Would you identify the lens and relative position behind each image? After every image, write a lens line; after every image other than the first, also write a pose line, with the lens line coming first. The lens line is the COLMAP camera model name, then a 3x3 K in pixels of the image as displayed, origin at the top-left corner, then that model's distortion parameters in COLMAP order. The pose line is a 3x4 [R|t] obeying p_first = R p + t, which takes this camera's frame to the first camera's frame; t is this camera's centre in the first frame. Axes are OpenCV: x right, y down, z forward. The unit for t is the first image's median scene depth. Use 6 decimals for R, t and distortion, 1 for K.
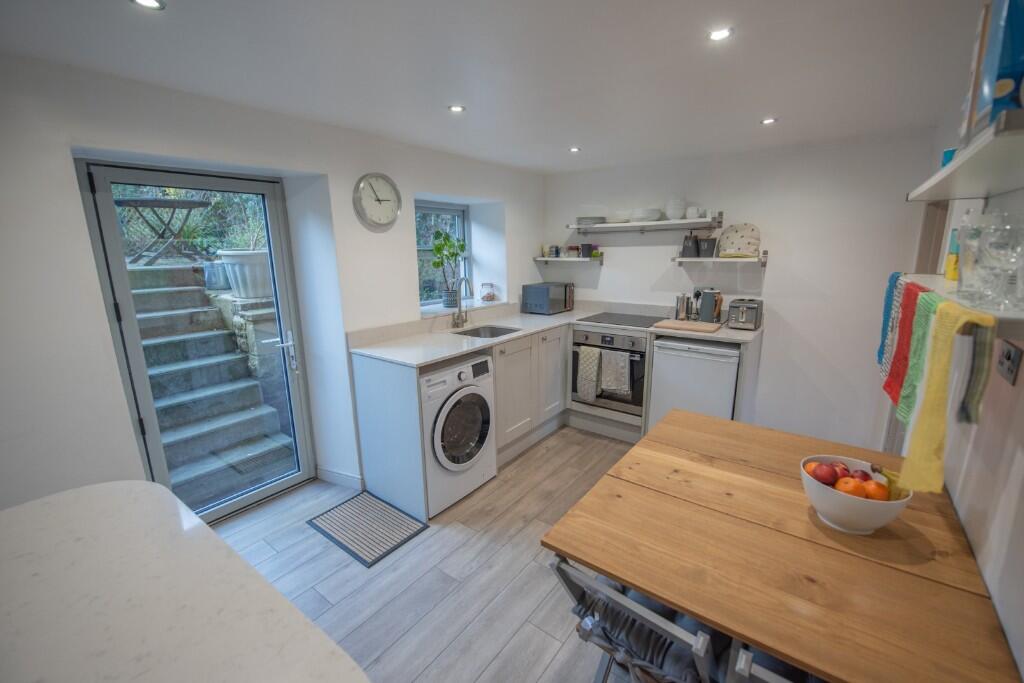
lens RADIAL K [[426.6, 0, 506.4], [0, 426.6, 340.8], [0, 0, 1]] dist [-0.008825, -0.000443]
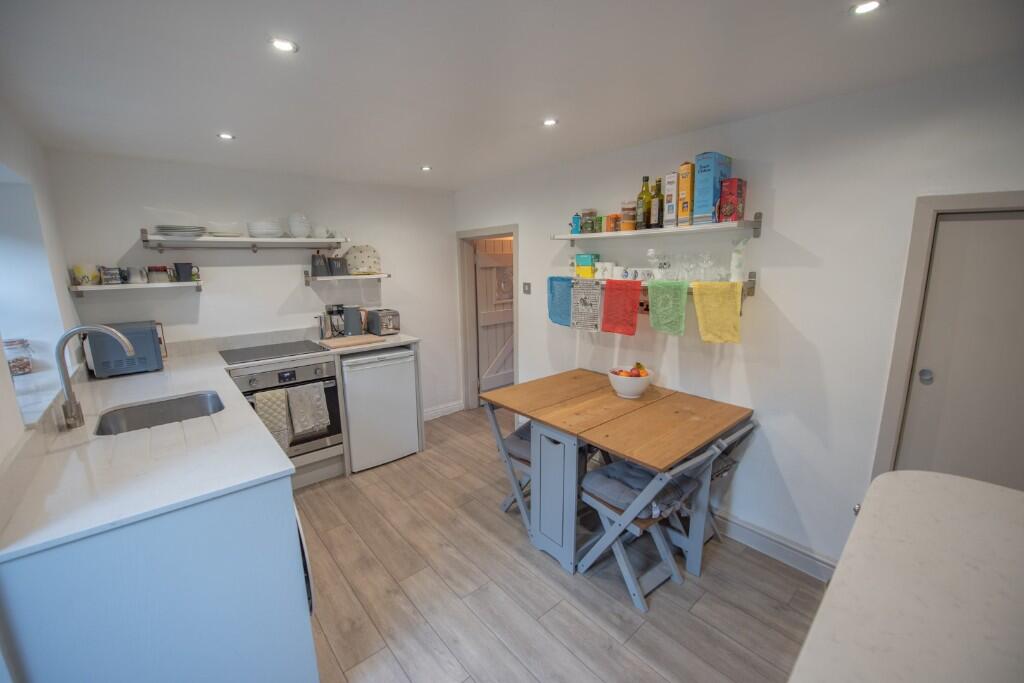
lens RADIAL K [[414.7, 0, 503.9], [0, 414.7, 342.7], [0, 0, 1]] dist [-0.020350, -0.000267]
pose [[0.207869, -0.176201, 0.962156, -0.462836], [0.218657, 0.967121, 0.129870, -0.081080], [-0.953404, 0.183386, 0.239562, 0.406230]]
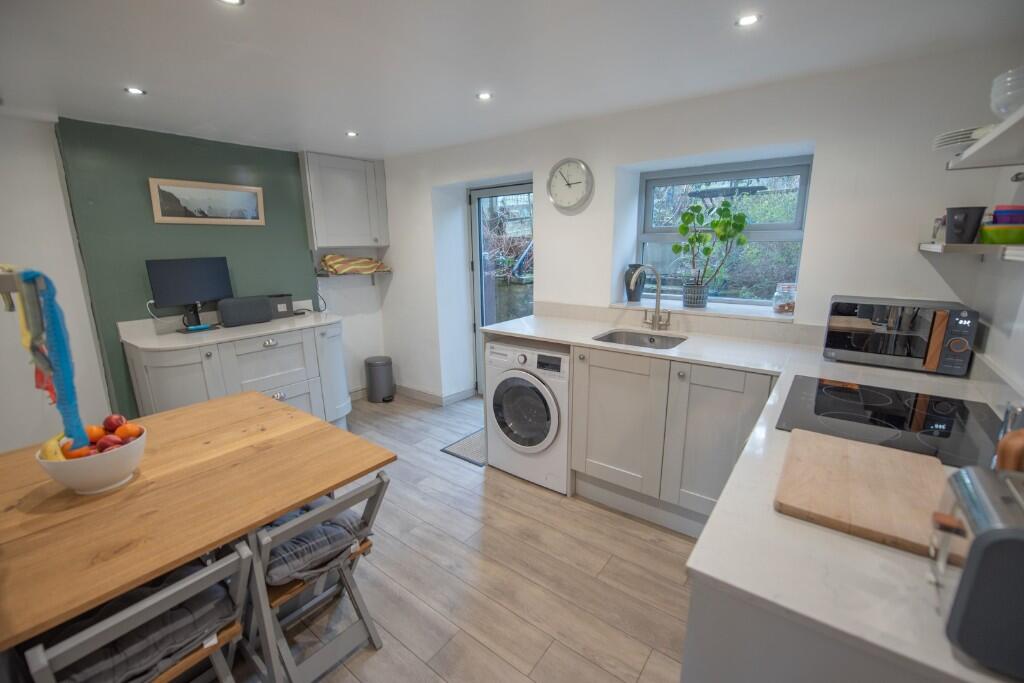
lens RADIAL K [[414.7, 0, 503.9], [0, 414.7, 342.7], [0, 0, 1]] dist [-0.020350, -0.000267]
pose [[-0.000785, 0.243649, -0.969863, 0.659512], [-0.199711, 0.950287, 0.238893, -0.140649], [0.979855, 0.193880, 0.047914, 0.722410]]
